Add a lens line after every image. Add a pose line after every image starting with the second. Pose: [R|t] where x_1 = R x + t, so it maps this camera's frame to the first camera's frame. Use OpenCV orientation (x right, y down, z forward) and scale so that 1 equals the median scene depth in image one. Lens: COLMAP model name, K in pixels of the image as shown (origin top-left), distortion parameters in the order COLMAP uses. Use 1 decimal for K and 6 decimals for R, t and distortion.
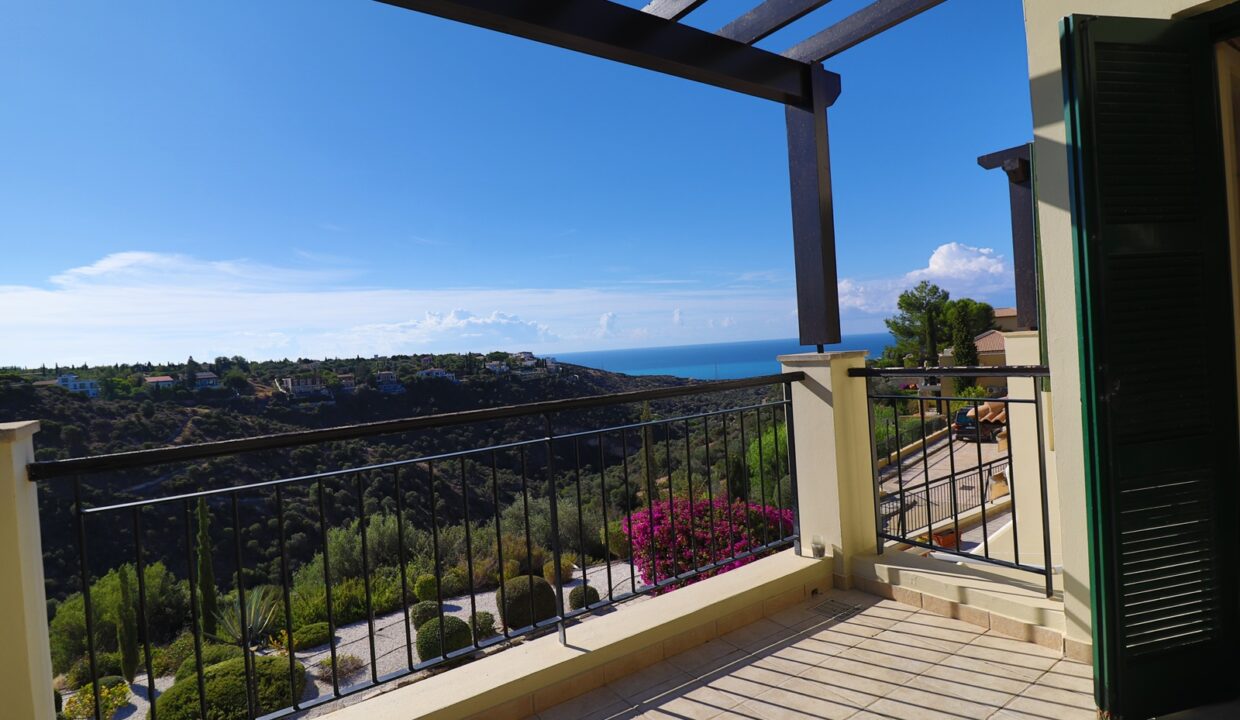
lens RADIAL K [[639.8, 0, 620.8], [0, 639.8, 359.7], [0, 0, 1]] dist [-0.011238, -0.002590]
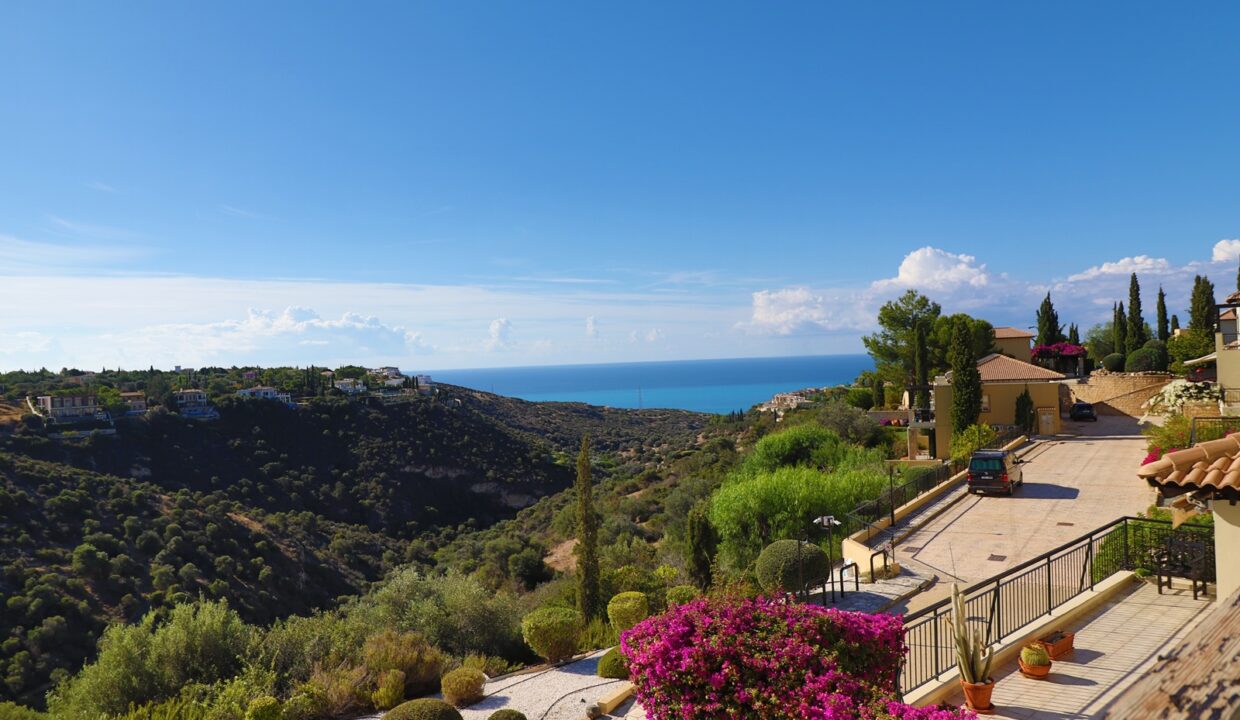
lens RADIAL K [[830.3, 0, 623.7], [0, 830.3, 361.6], [0, 0, 1]] dist [-0.000385, -0.010285]
pose [[0.991615, 0.025335, 0.126718, -0.023739], [-0.022291, 0.999429, -0.025388, 0.000390], [-0.127289, 0.022351, 0.991614, 0.040751]]
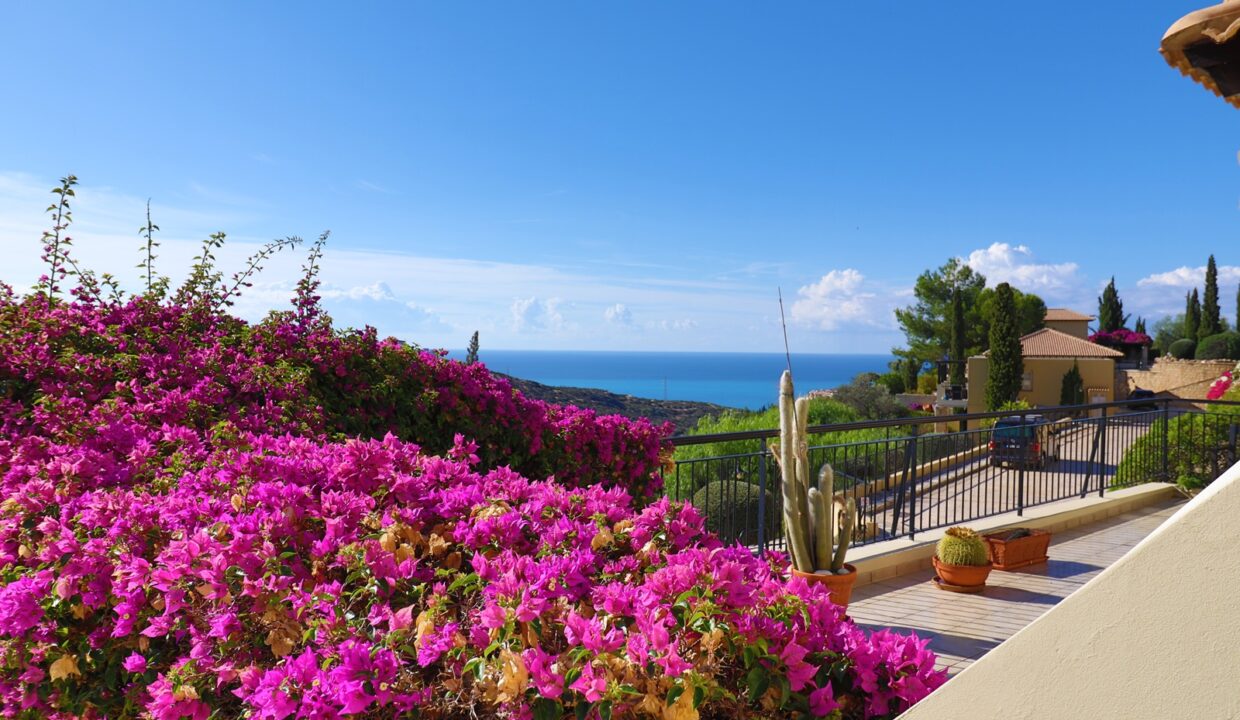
lens RADIAL K [[895.2, 0, 625.1], [0, 895.2, 354.2], [0, 0, 1]] dist [-0.003918, -0.000807]
pose [[0.992250, 0.072713, 0.100757, 0.059410], [-0.071450, 0.997314, -0.016101, 0.052636], [-0.101657, 0.008777, 0.994781, 0.133975]]
